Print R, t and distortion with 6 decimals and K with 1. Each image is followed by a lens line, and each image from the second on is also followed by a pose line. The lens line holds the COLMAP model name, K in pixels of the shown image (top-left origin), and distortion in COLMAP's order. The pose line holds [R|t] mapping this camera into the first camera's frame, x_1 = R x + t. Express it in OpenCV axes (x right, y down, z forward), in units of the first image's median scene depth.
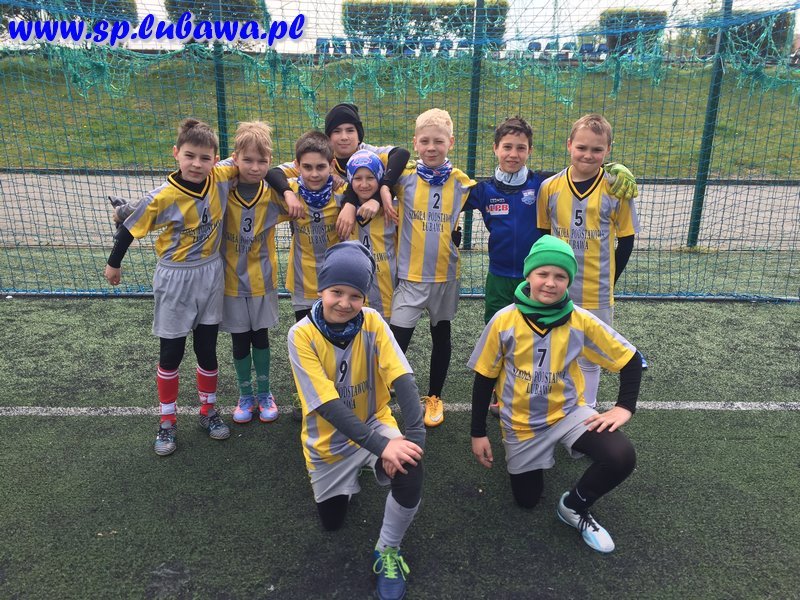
lens RADIAL K [[675.5, 0, 400.0], [0, 675.5, 300.0], [0, 0, 1]] dist [0.002597, -0.003693]
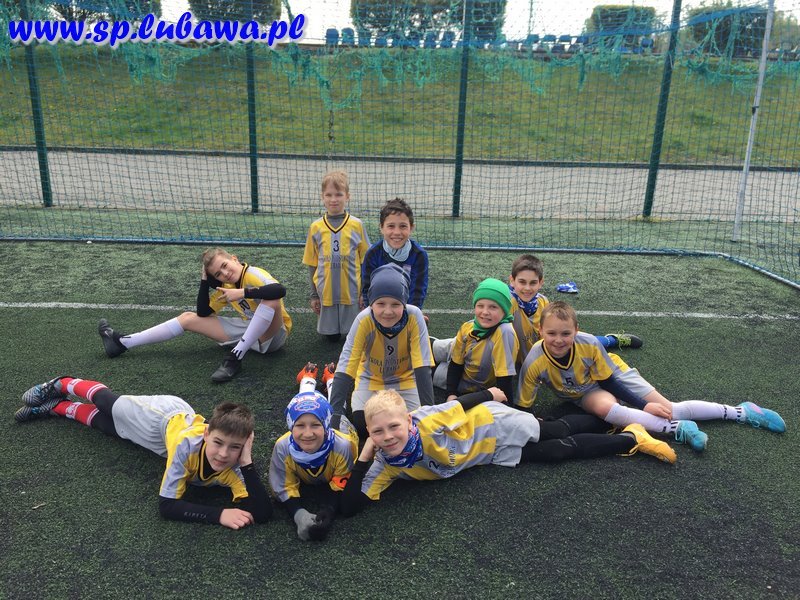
lens RADIAL K [[636.5, 0, 400.0], [0, 636.5, 300.0], [0, 0, 1]] dist [0.007255, 0.002559]
pose [[0.999913, 0.012594, -0.003979, 0.007799], [-0.012456, 0.999374, 0.033118, 0.035322], [0.004393, -0.033066, 0.999444, -0.123437]]
